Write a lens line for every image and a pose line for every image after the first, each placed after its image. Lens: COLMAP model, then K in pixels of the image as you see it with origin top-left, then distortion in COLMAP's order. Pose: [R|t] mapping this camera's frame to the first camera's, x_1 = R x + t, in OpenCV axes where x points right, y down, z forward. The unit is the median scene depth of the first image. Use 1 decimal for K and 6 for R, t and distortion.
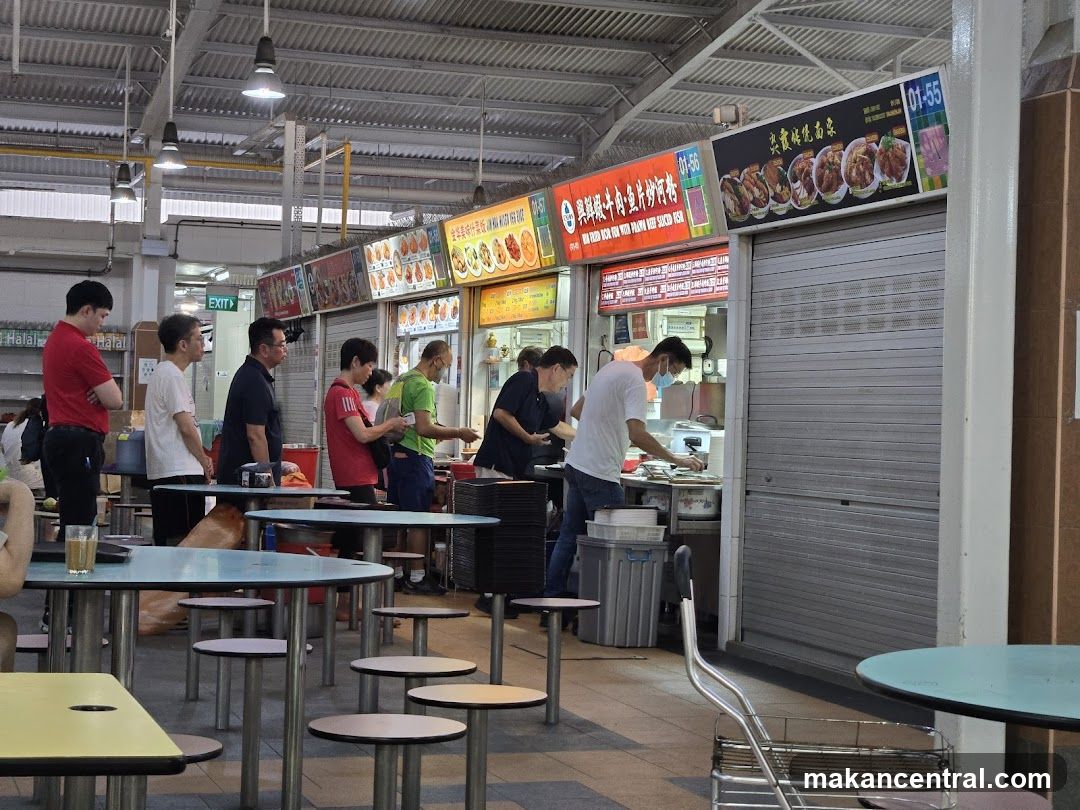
lens RADIAL K [[2134.3, 0, 540.0], [0, 2134.3, 405.0], [0, 0, 1]] dist [-0.490508, 5.251227]
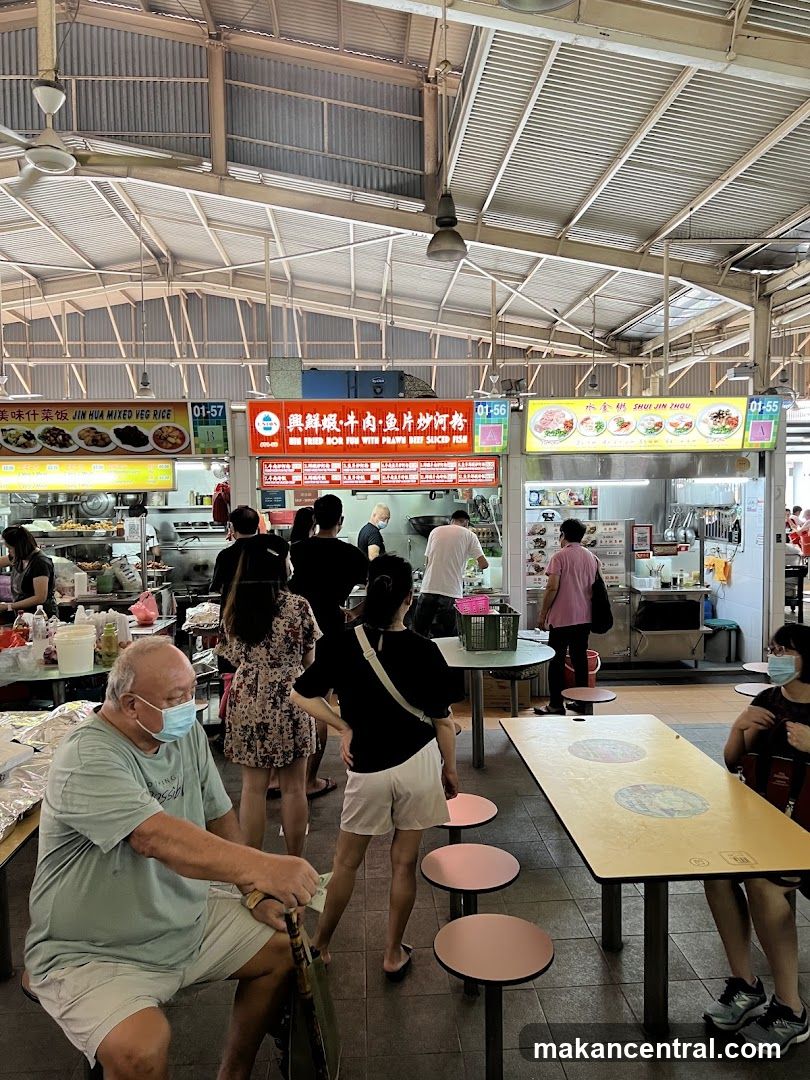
lens RADIAL K [[807.4, 0, 420.3], [0, 807.4, 534.6], [0, 0, 1]] dist [0.077066, -0.005859]
pose [[0.239628, -0.082694, 0.967336, -0.505001], [0.010964, 0.996533, 0.082474, -0.057739], [-0.970803, -0.009157, 0.239704, 0.765252]]
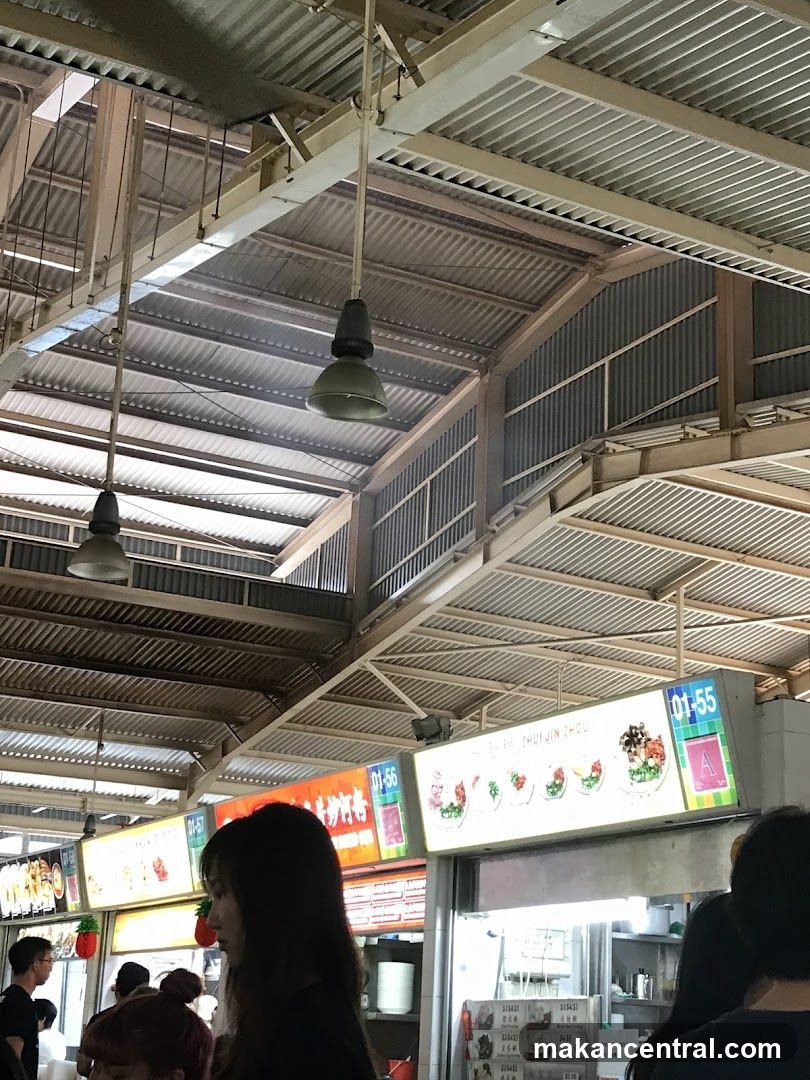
lens RADIAL K [[1761.4, 0, 405.8], [0, 1761.4, 517.2], [0, 0, 1]] dist [0.387770, -2.285184]
pose [[0.985100, 0.063926, 0.159660, -0.046913], [-0.017522, 0.960827, -0.276593, -0.005206], [-0.171087, 0.269674, 0.947631, 0.177621]]
